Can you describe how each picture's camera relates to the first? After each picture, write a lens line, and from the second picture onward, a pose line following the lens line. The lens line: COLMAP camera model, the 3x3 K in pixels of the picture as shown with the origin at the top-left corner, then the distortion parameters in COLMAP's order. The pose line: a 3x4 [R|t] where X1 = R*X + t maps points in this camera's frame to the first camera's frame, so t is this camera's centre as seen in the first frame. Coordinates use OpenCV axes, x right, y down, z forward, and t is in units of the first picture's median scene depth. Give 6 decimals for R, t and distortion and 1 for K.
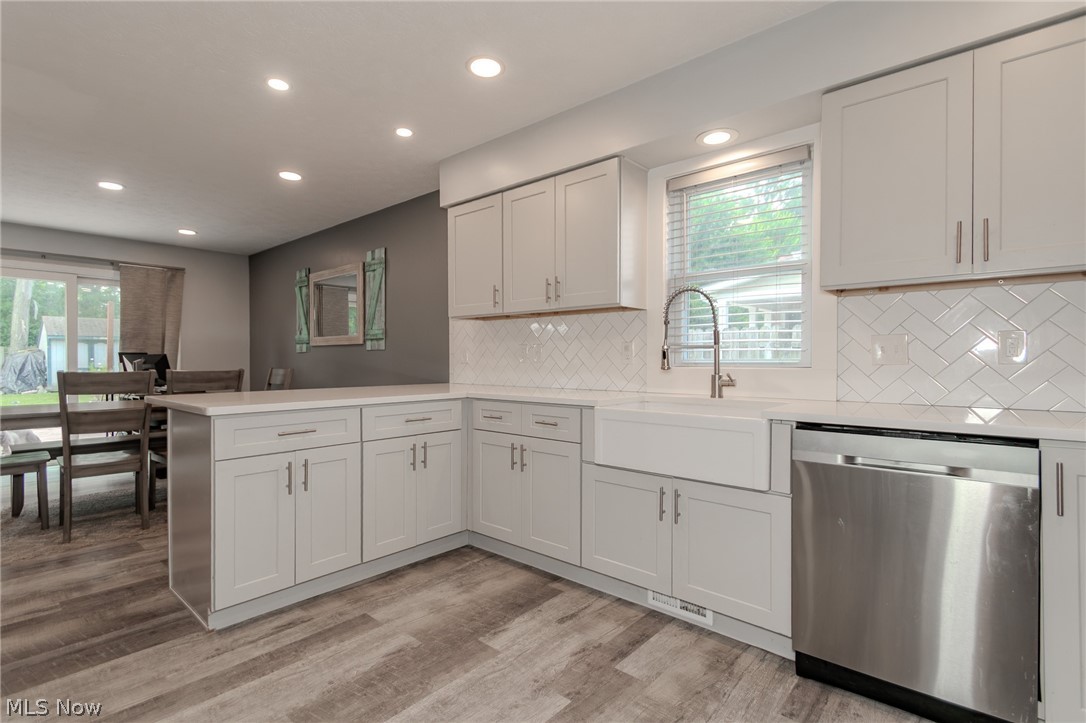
lens RADIAL K [[505.6, 0, 555.5], [0, 505.6, 368.7], [0, 0, 1]] dist [0.000654, -0.000355]
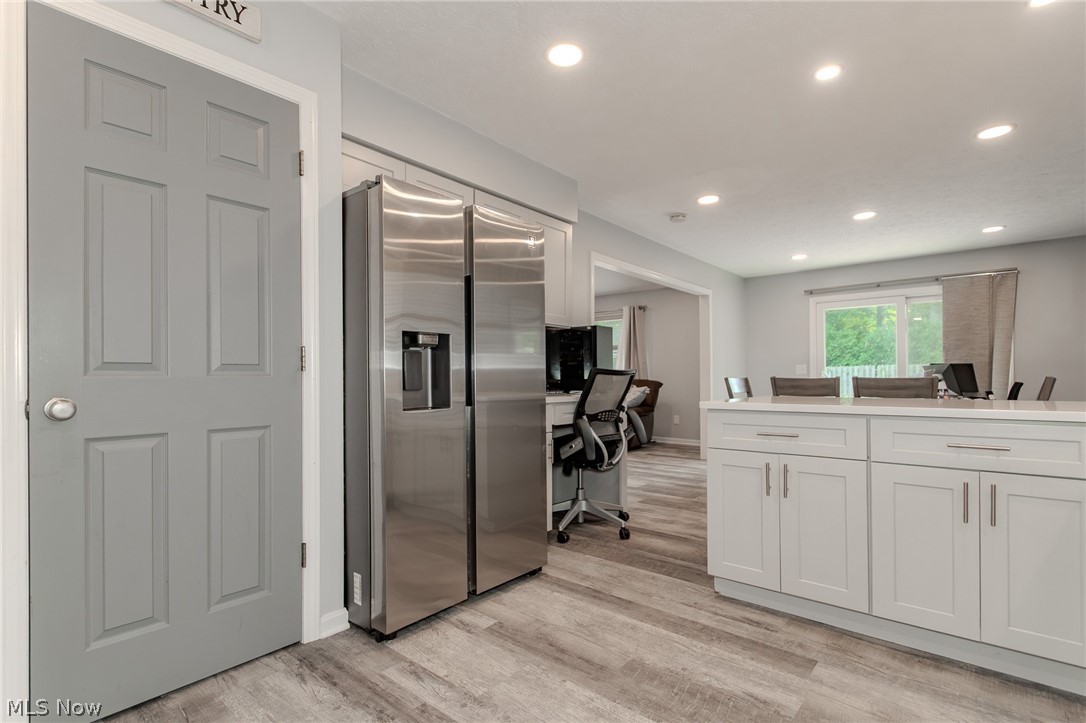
lens RADIAL K [[505.6, 0, 555.5], [0, 505.6, 368.7], [0, 0, 1]] dist [0.000654, -0.000355]
pose [[0.015993, -0.022959, -0.999608, 0.485371], [-0.006088, 0.999716, -0.023058, 0.022641], [0.999854, 0.006454, 0.015849, 0.572713]]
